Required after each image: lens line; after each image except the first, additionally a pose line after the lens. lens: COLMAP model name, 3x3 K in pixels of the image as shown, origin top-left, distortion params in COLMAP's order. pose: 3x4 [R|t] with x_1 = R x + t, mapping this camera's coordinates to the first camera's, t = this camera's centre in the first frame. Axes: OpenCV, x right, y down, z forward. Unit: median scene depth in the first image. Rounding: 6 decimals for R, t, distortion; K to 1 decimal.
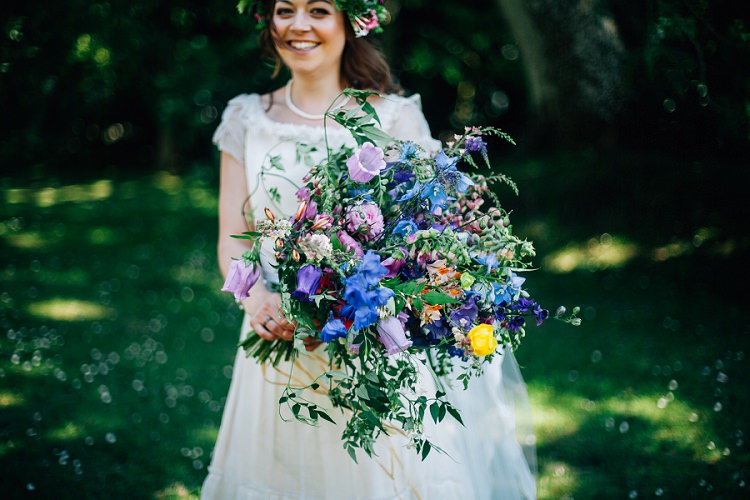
lens RADIAL K [[1103.6, 0, 374.8], [0, 1103.6, 250.3], [0, 0, 1]] dist [-0.107865, 0.000000]
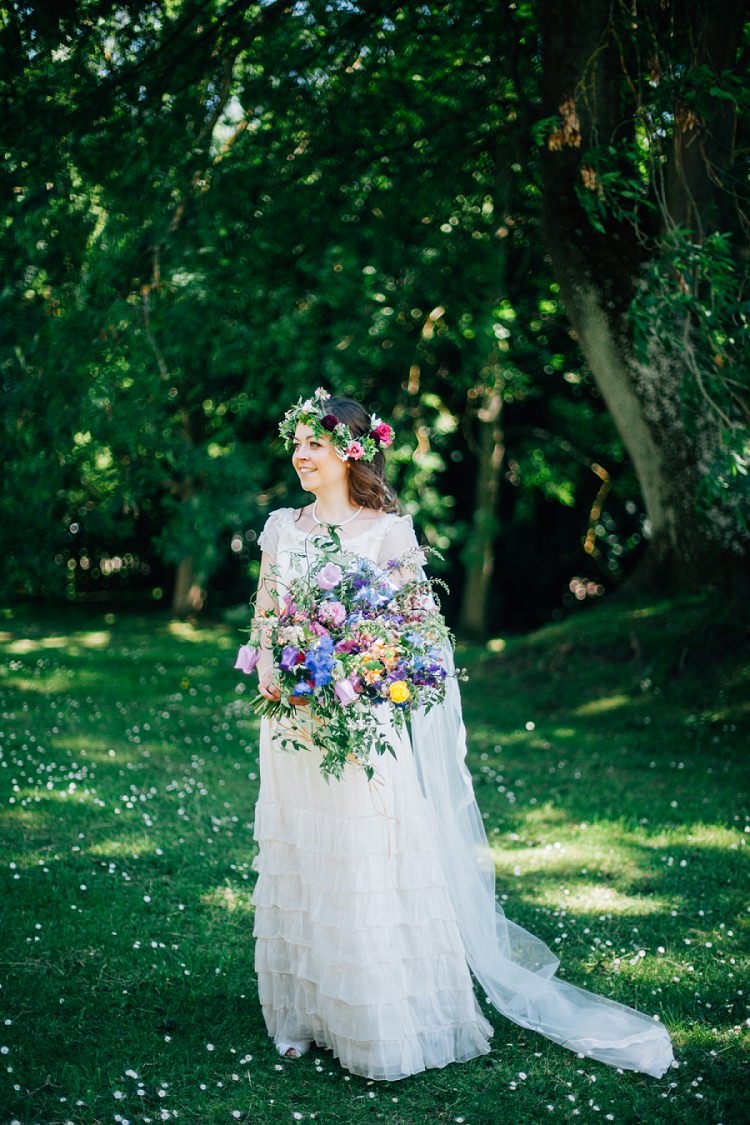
lens RADIAL K [[1655.4, 0, 375.5], [0, 1655.4, 562.6], [0, 0, 1]] dist [-0.107865, 0.000000]
pose [[0.994429, -0.025886, -0.102183, 0.271906], [0.019556, 0.997855, -0.062468, 0.041281], [0.103581, 0.060121, 0.992802, -1.154075]]
